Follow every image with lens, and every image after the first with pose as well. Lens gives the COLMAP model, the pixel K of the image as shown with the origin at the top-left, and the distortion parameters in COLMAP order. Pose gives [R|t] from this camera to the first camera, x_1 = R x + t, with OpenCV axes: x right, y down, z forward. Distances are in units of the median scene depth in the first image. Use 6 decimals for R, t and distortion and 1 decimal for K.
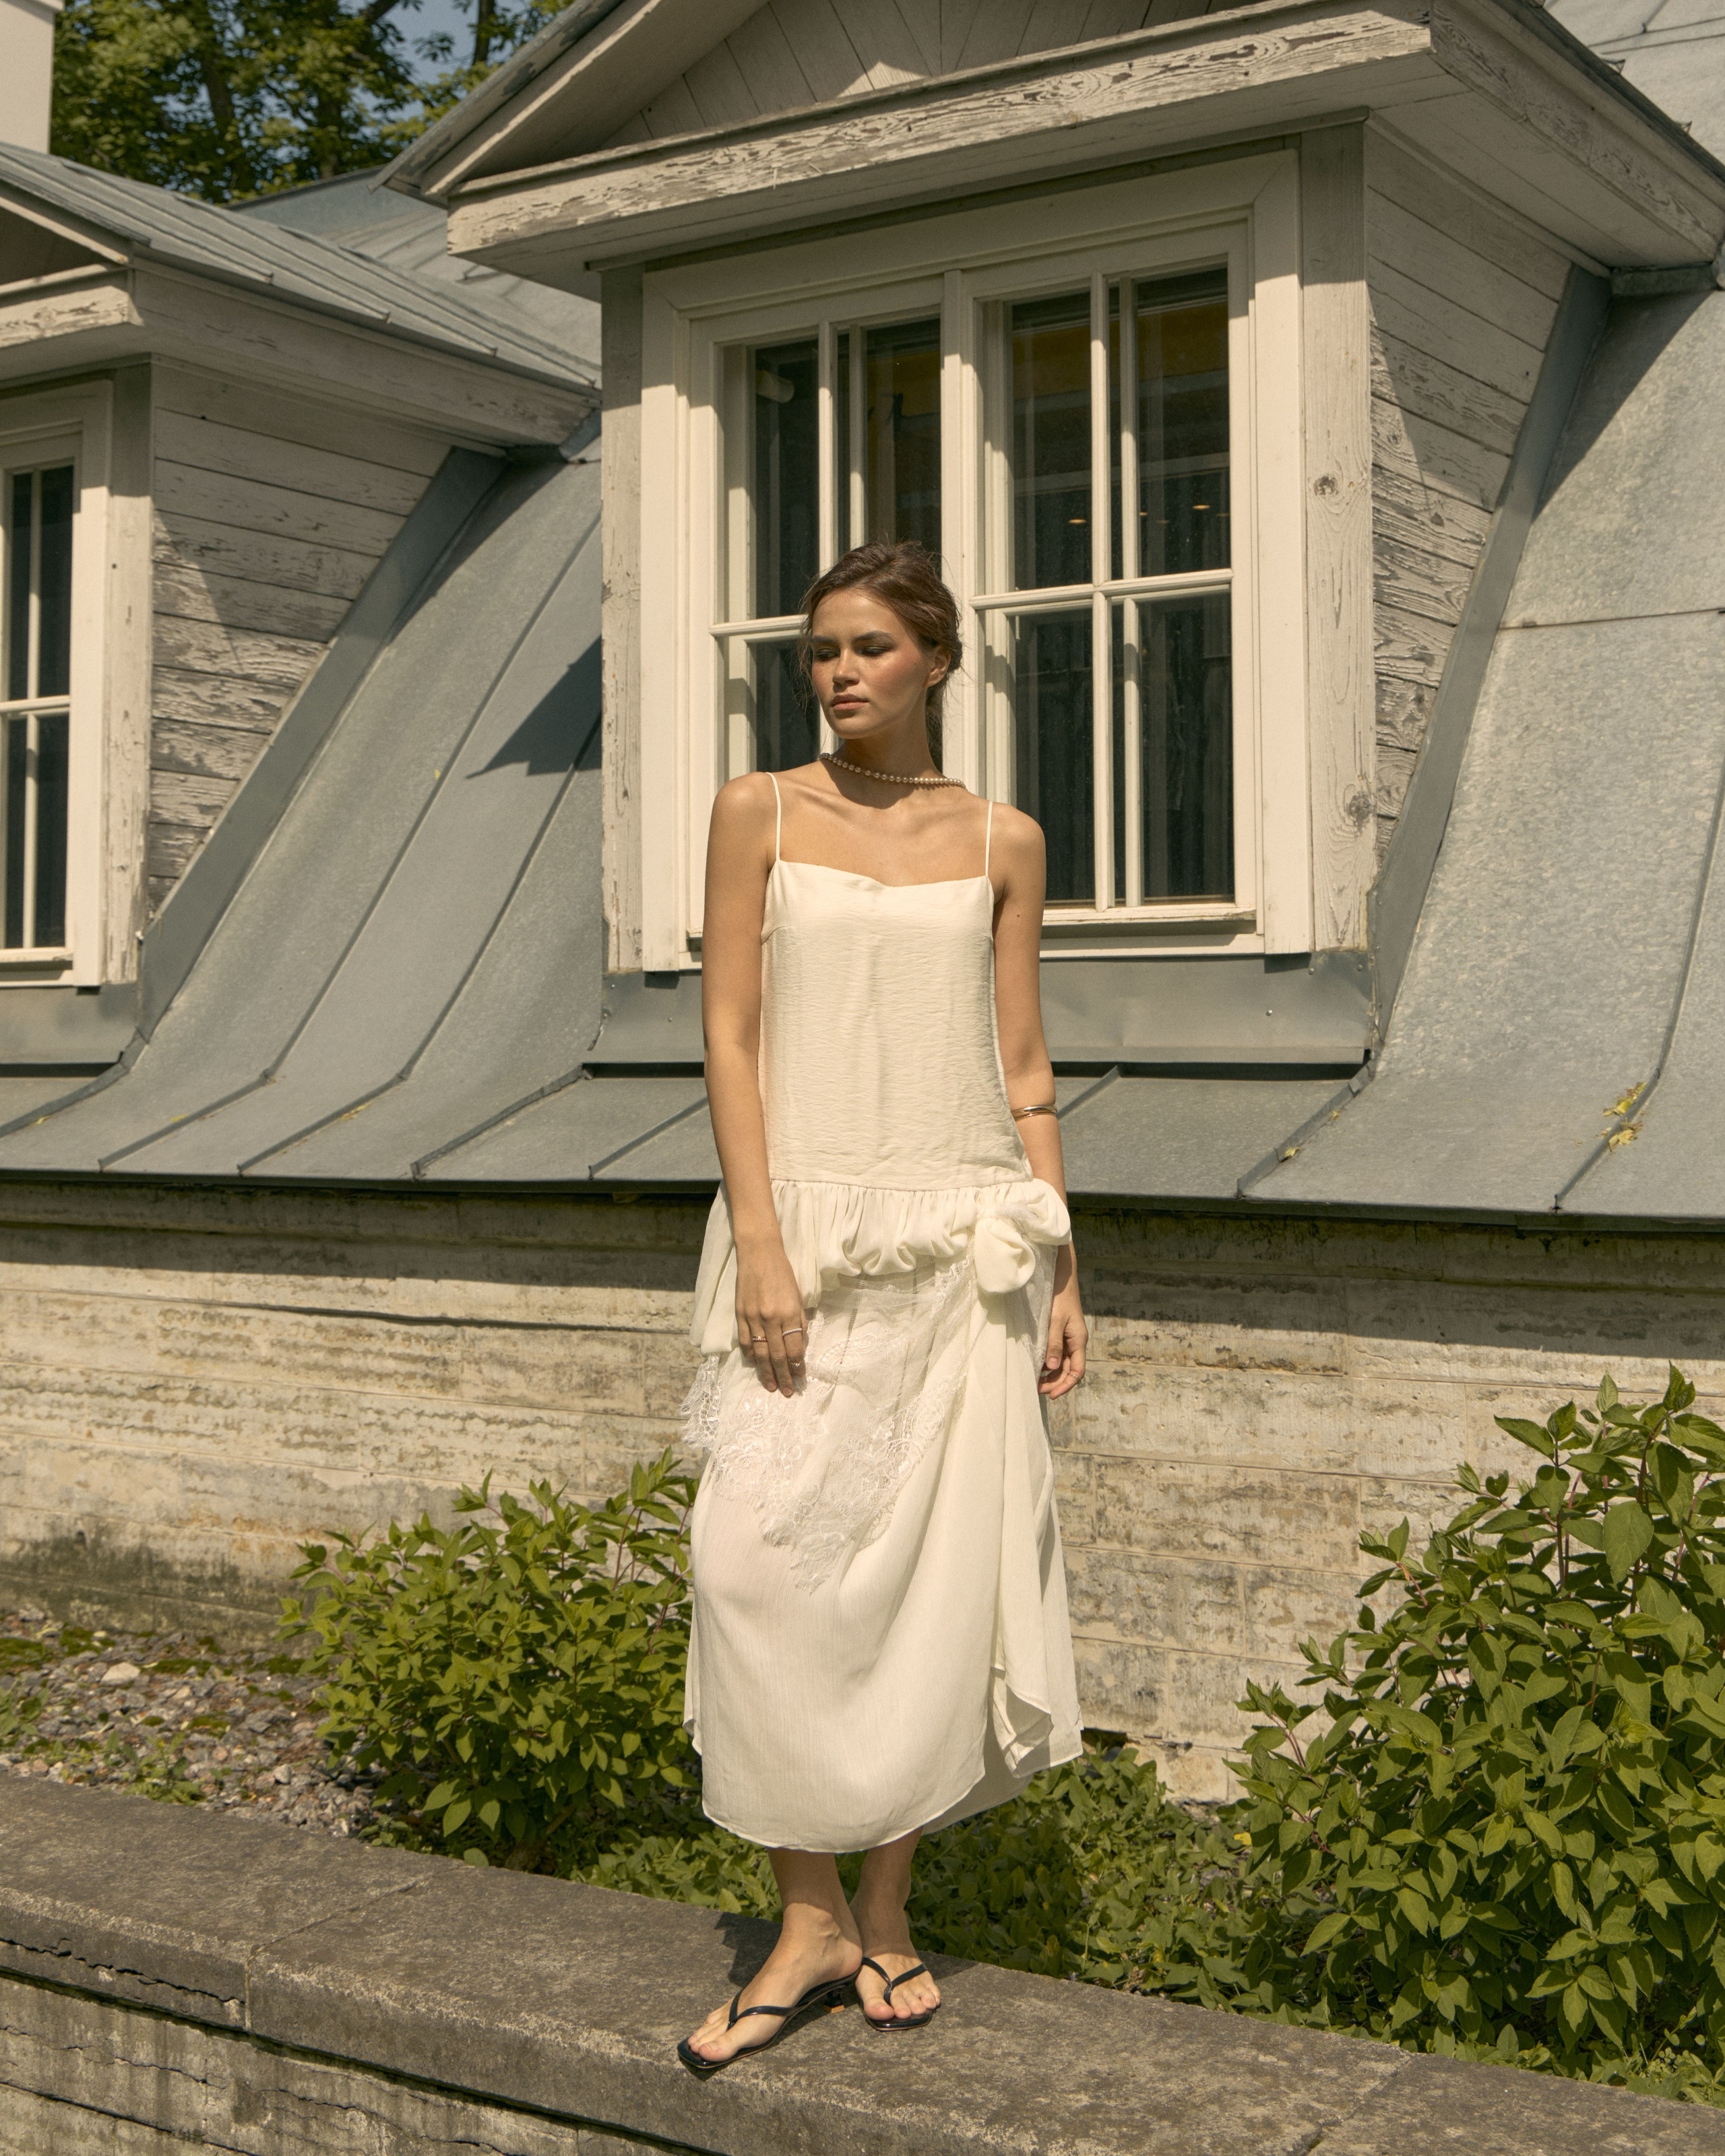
lens RADIAL K [[2918.7, 0, 862.6], [0, 2918.7, 888.5], [0, 0, 1]] dist [-0.014957, 0.028850]
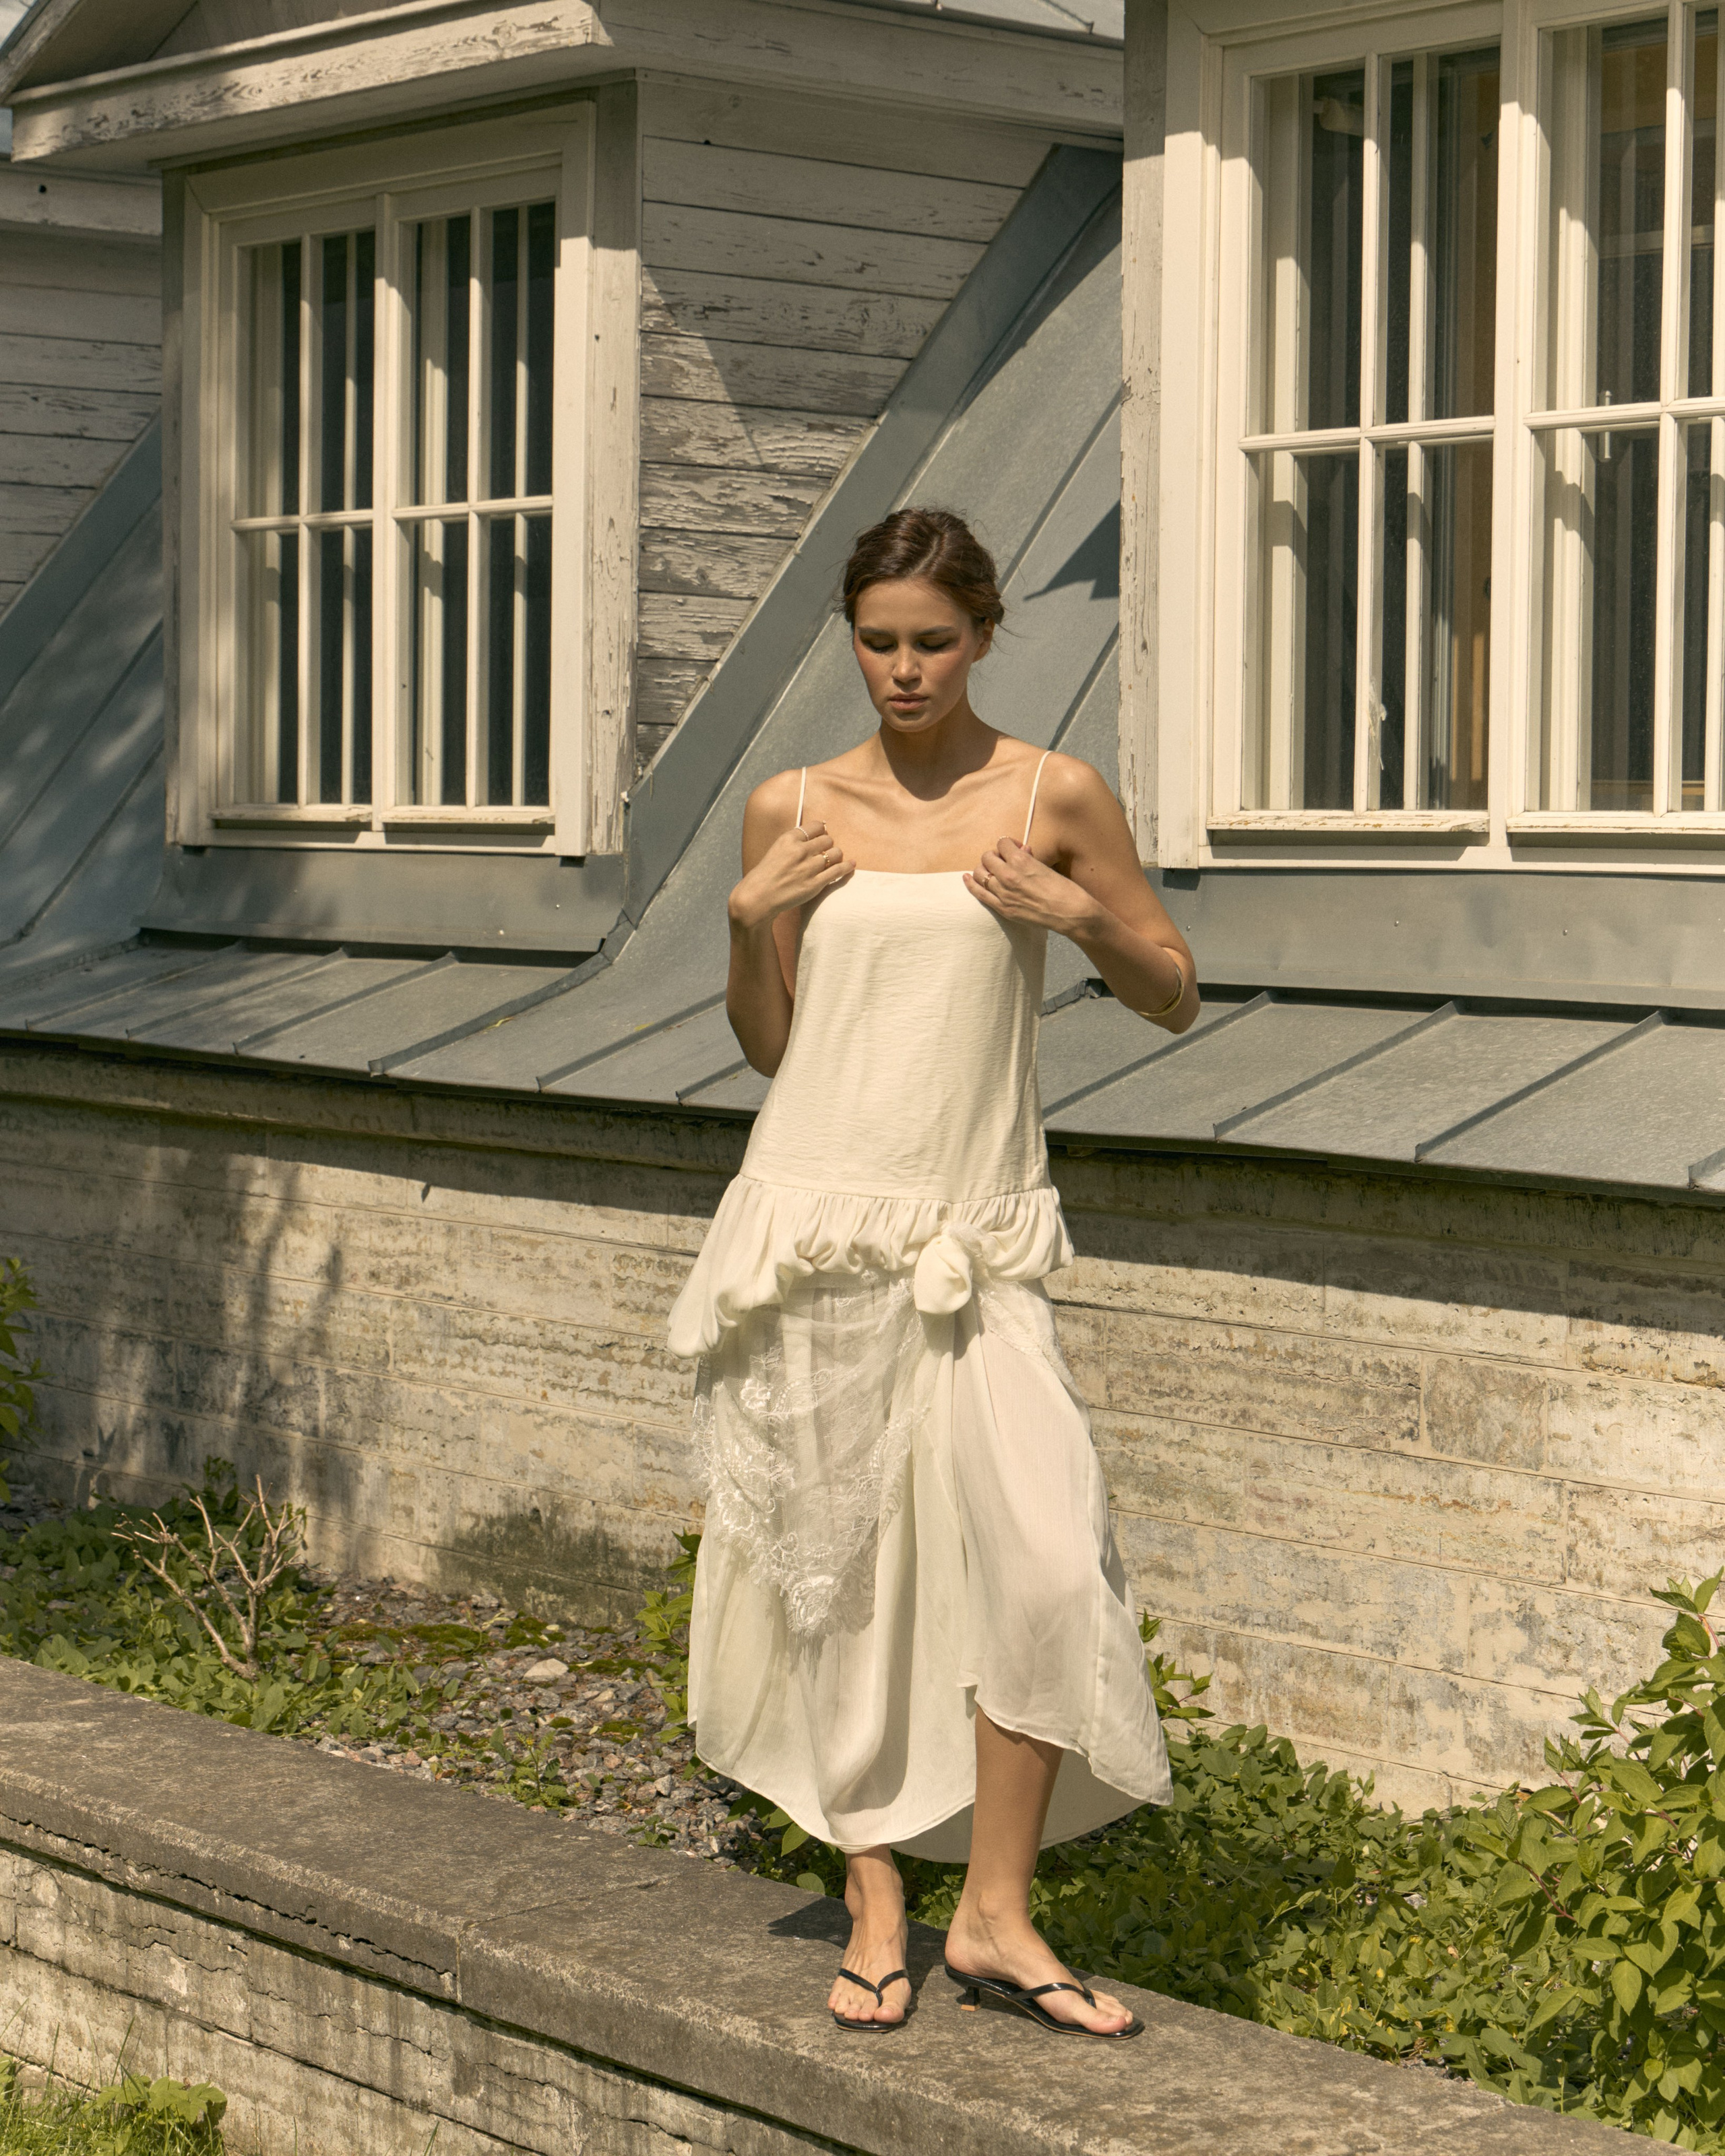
lens RADIAL K [[4518.5, 0, 862.5], [0, 4518.5, 1078.0], [0, 0, 1]] dist [0.004859, 0.049539]
pose [[0.960184, 0.028120, -0.277951, 0.194187], [0.003230, 0.993737, 0.111693, -0.053352], [0.279351, -0.108144, 0.954080, -0.227447]]
